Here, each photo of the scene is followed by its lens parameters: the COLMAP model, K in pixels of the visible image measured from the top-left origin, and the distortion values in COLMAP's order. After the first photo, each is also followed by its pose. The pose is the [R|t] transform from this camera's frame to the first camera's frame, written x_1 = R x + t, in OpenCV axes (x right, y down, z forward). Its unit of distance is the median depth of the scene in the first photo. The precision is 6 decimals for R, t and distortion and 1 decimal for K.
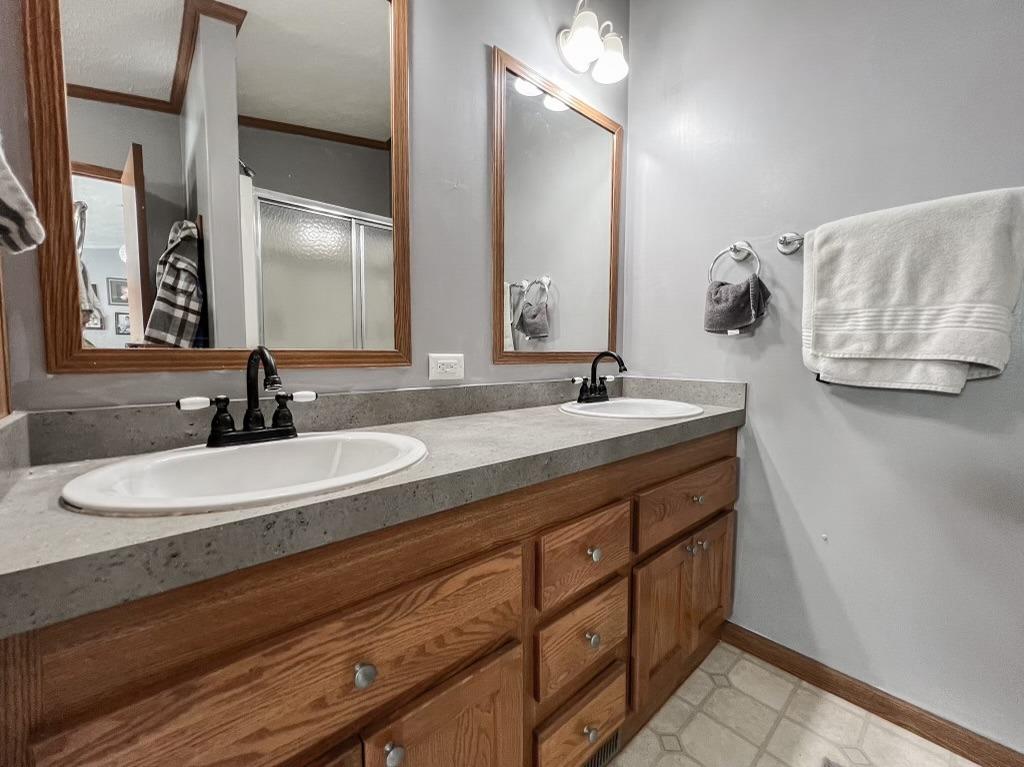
lens RADIAL K [[425.2, 0, 481.9], [0, 425.2, 378.5], [0, 0, 1]] dist [0.004081, 0.000780]
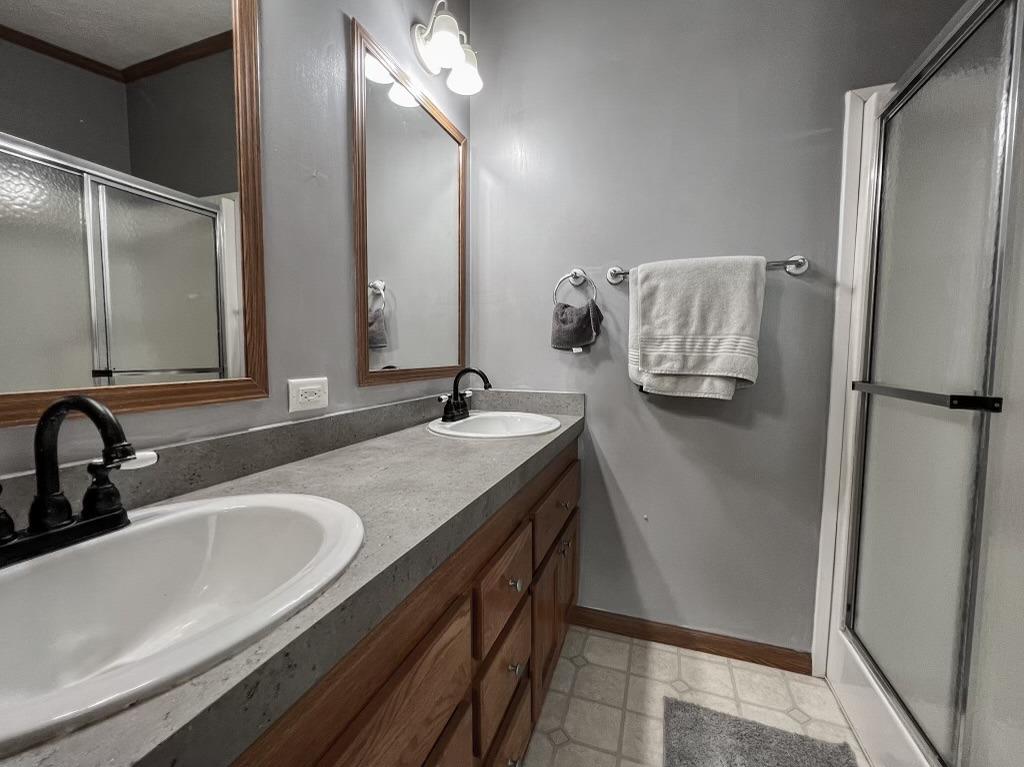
lens RADIAL K [[446.9, 0, 507.2], [0, 446.9, 382.5], [0, 0, 1]] dist [0.004602, 0.000431]
pose [[0.874469, -0.034130, 0.483880, -0.162722], [0.033035, 0.999396, 0.010791, -0.046021], [-0.483956, 0.006548, 0.875068, 0.063438]]
